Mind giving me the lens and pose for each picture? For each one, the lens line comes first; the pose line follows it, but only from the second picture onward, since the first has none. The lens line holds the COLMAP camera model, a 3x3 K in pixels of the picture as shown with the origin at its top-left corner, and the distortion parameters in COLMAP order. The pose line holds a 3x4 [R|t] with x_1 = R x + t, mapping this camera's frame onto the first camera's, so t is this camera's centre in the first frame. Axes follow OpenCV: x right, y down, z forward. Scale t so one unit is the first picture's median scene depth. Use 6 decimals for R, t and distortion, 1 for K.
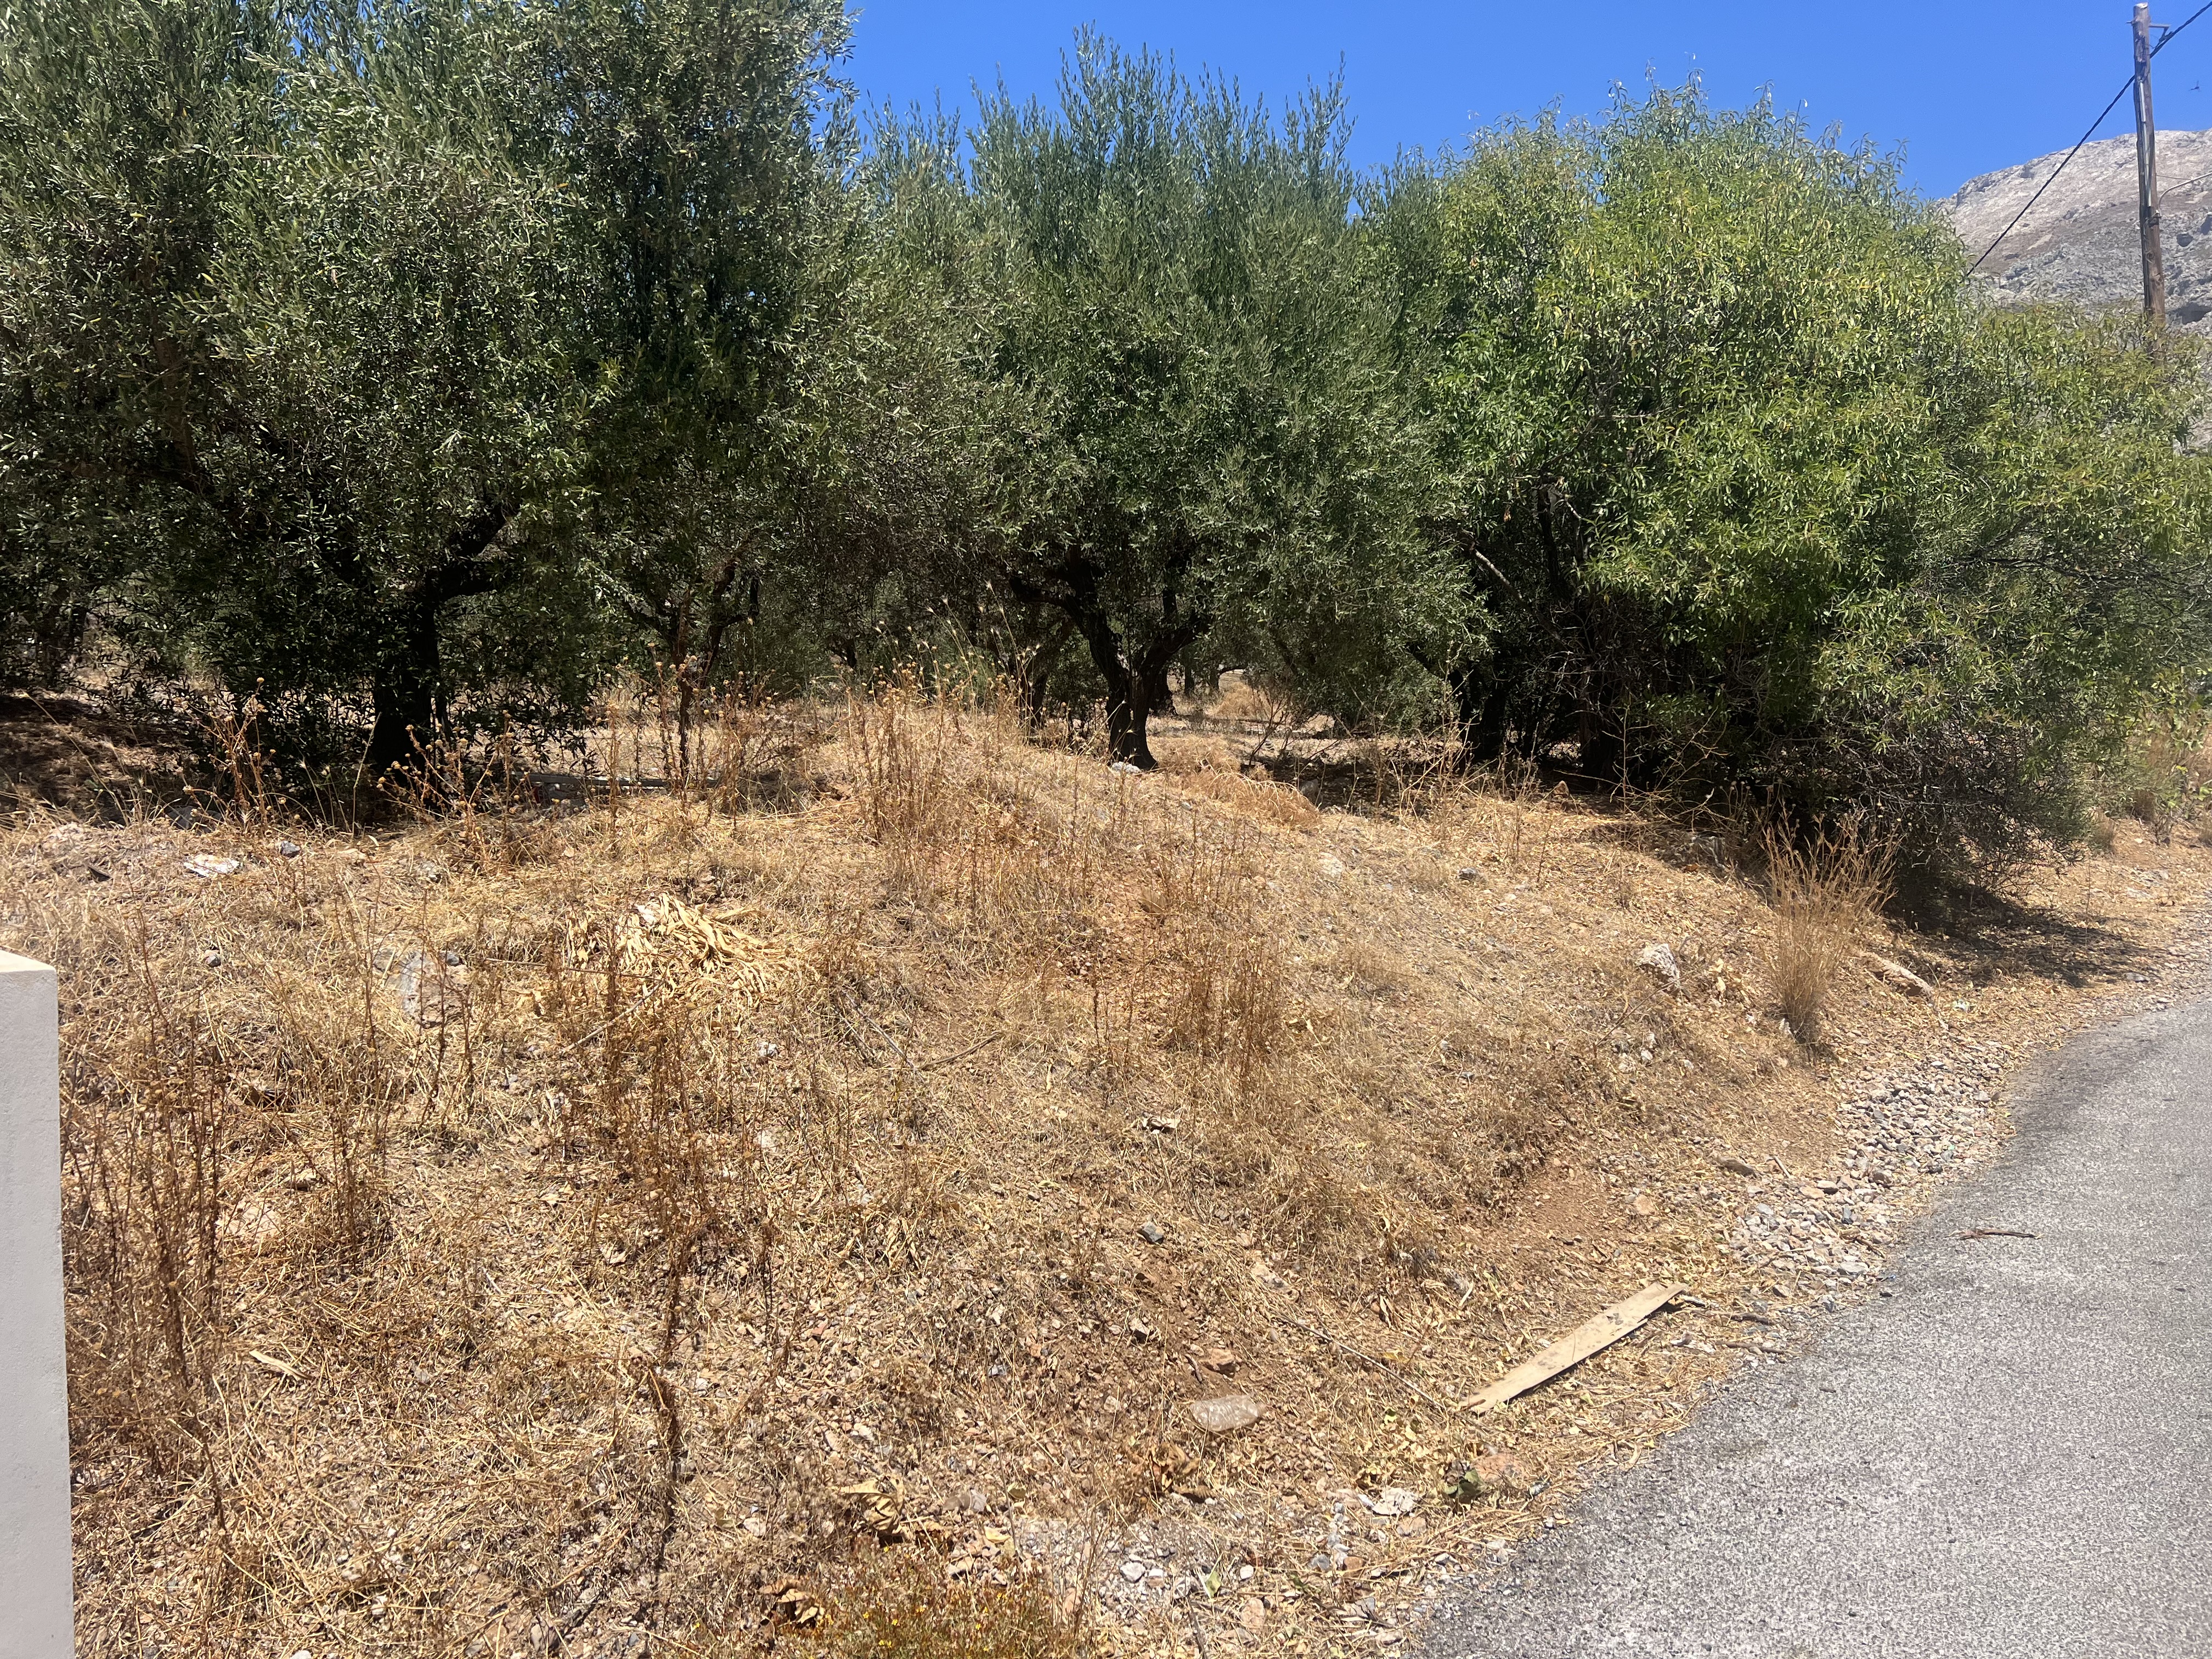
lens RADIAL K [[1681.6, 0, 1106.0], [0, 1681.6, 829.5], [0, 0, 1]] dist [0.051719, -0.048830]
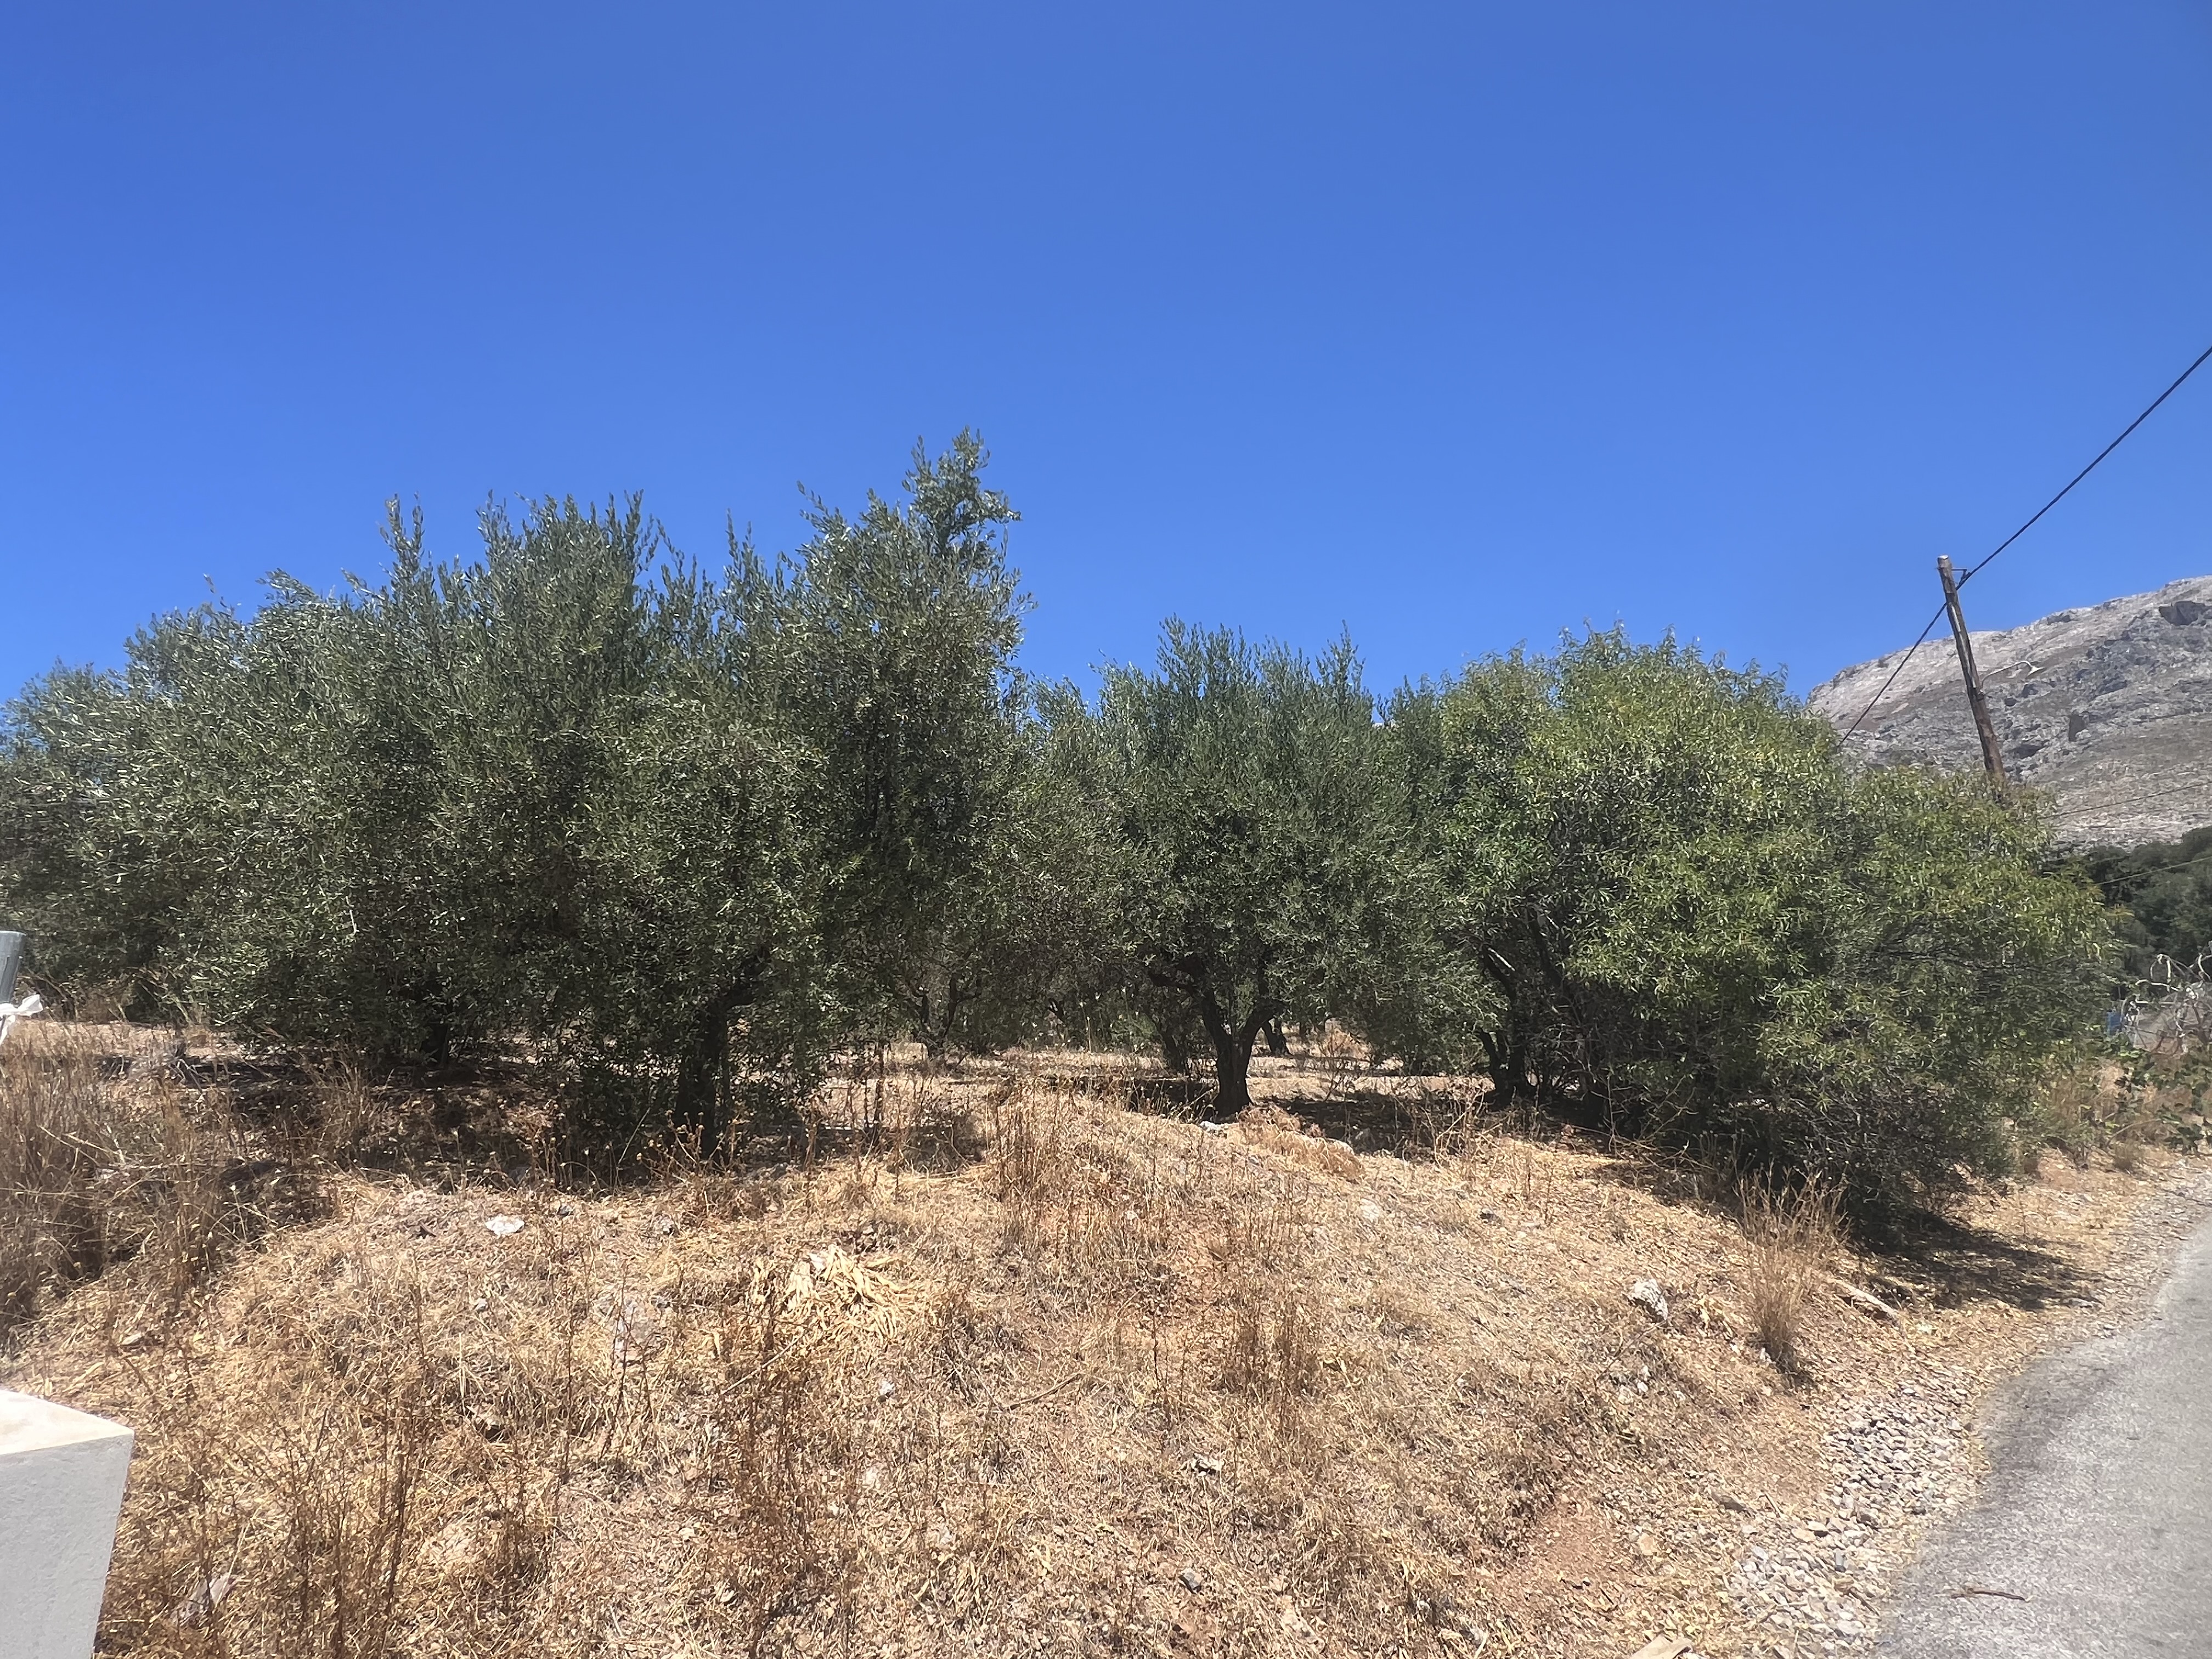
lens RADIAL K [[1143.9, 0, 1095.5], [0, 1143.9, 823.8], [0, 0, 1]] dist [-0.002838, 0.002240]
pose [[0.990123, -0.030464, -0.136850, 0.068477], [-0.004939, 0.967922, -0.251202, -0.052863], [0.140113, 0.249396, 0.958212, 0.086186]]
